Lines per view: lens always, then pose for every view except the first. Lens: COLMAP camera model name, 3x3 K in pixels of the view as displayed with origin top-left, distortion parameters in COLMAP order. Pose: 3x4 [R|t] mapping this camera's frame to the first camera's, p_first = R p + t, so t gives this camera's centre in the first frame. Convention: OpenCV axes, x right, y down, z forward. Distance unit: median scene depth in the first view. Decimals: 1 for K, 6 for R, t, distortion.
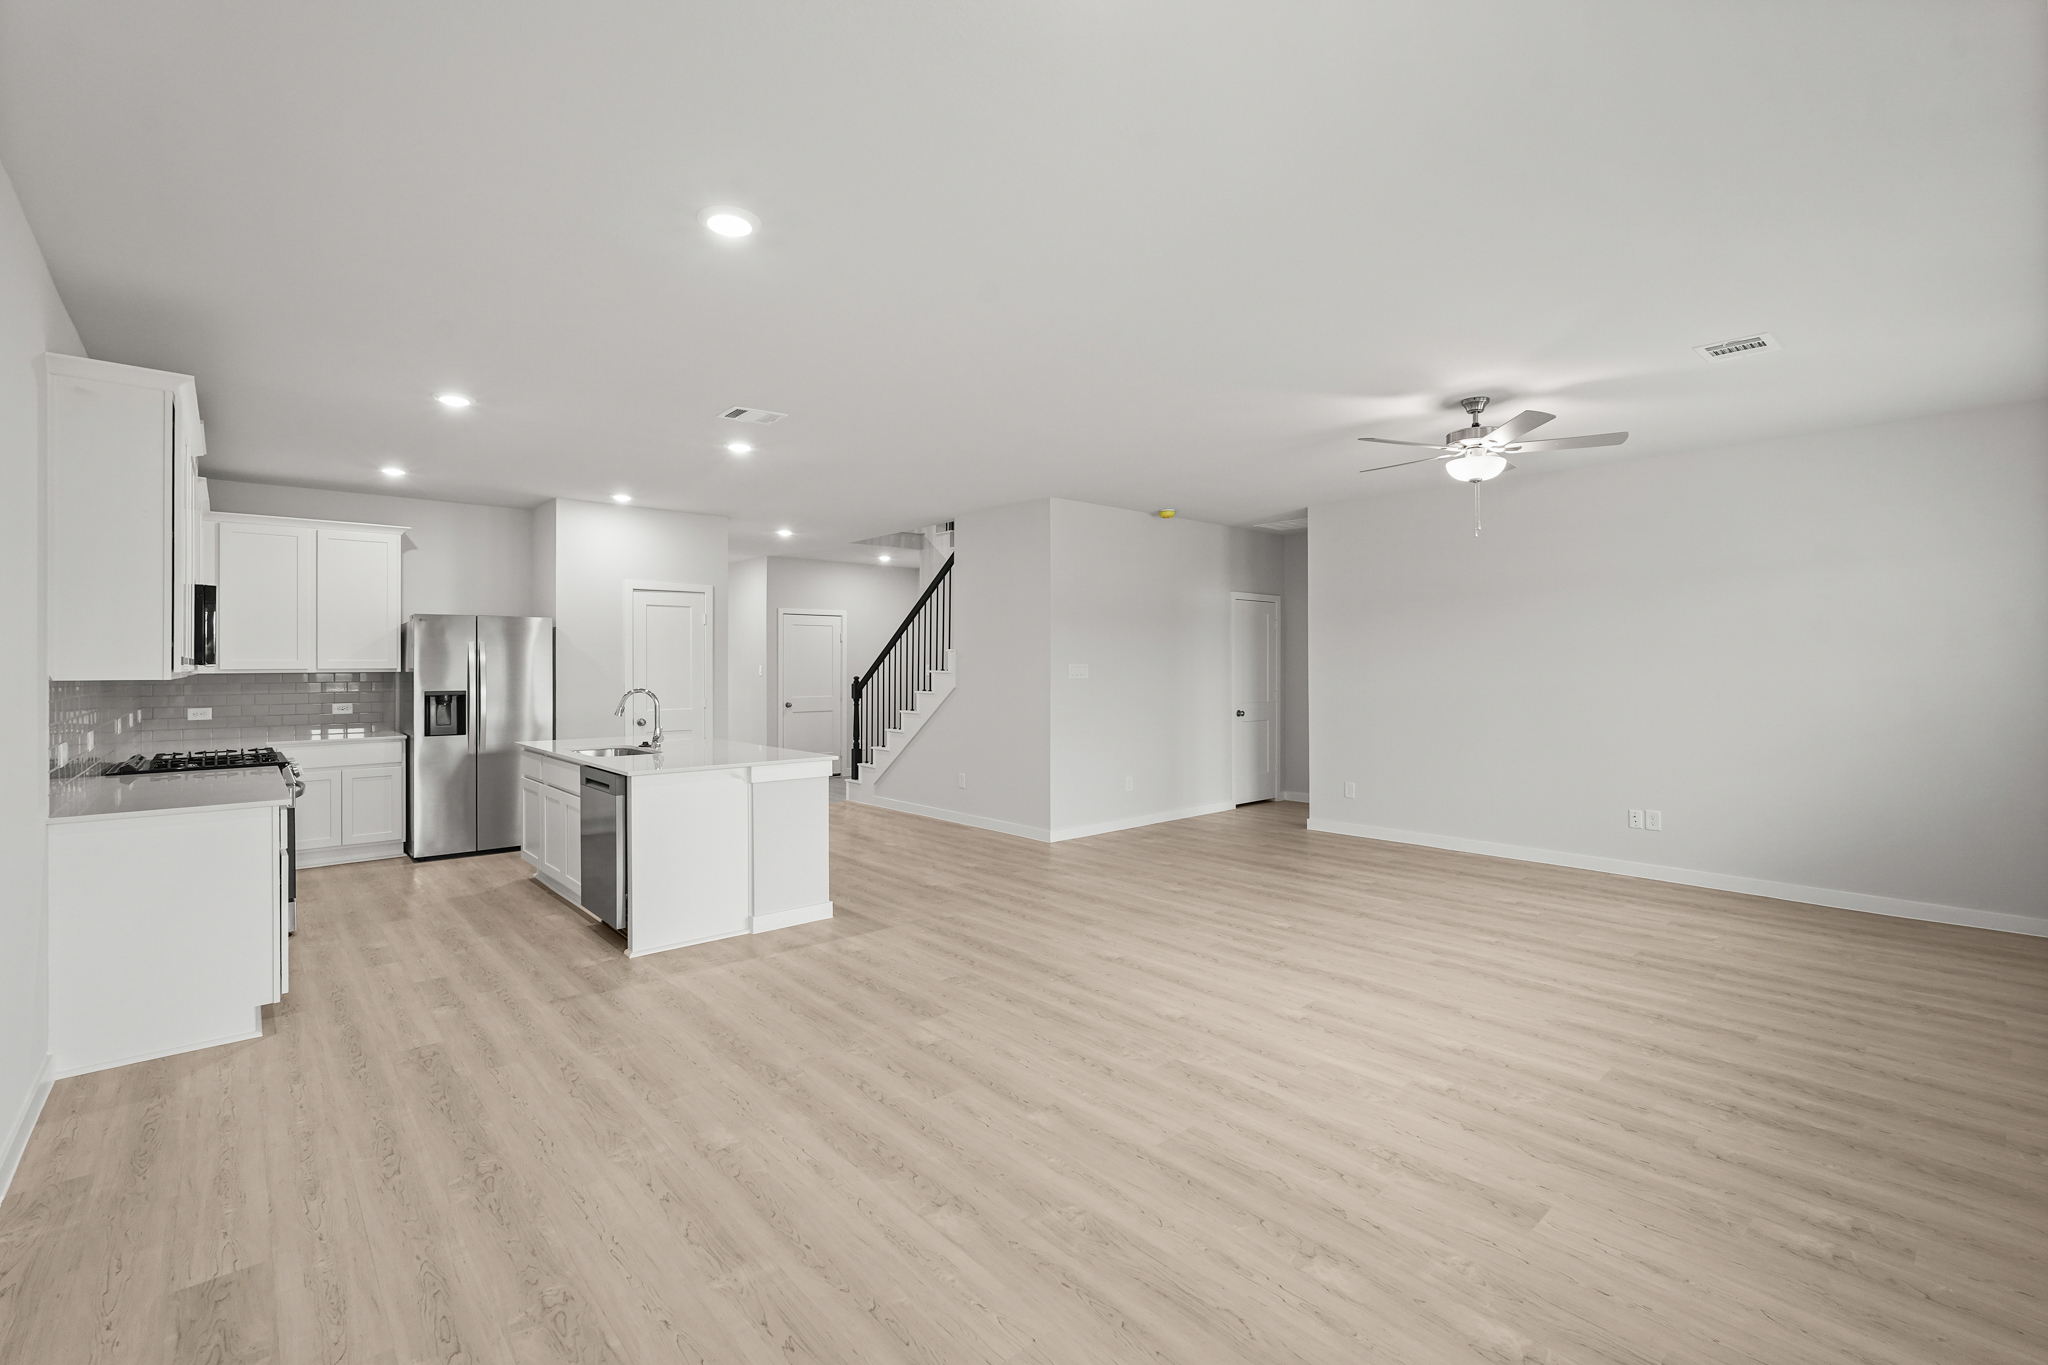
lens RADIAL K [[909.1, 0, 1032.7], [0, 909.1, 678.6], [0, 0, 1]] dist [0.000981, 0.000095]
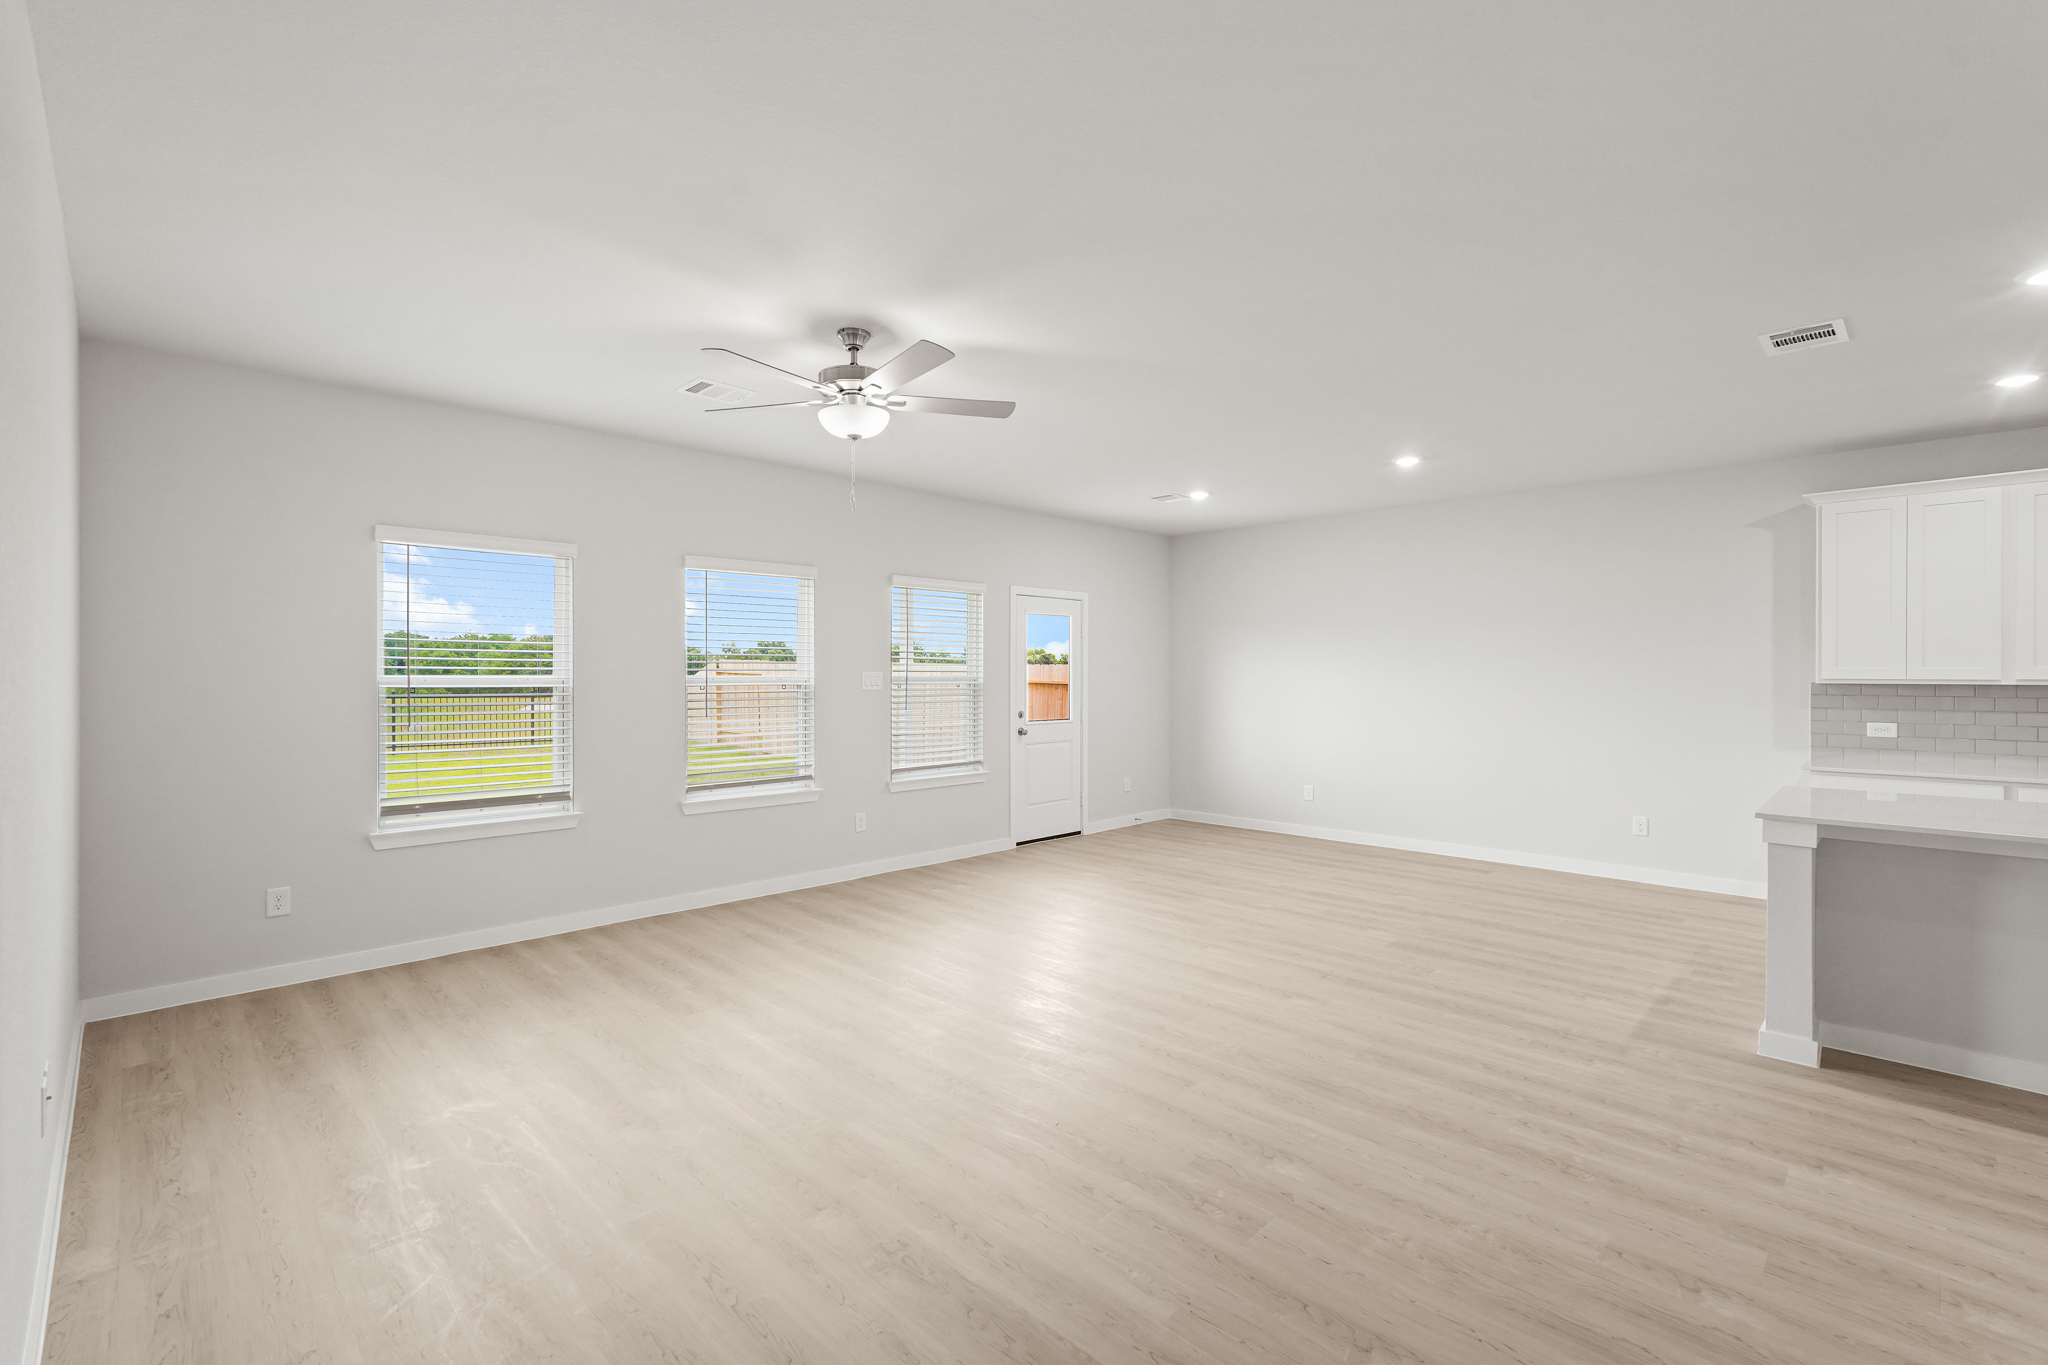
lens RADIAL K [[909.1, 0, 1018.0], [0, 909.1, 671.2], [0, 0, 1]] dist [0.000981, 0.000095]
pose [[-0.998653, -0.001860, -0.051860, 0.426515], [-0.002481, 0.999926, 0.011911, -0.030307], [0.051834, 0.012023, -0.998583, 1.944746]]
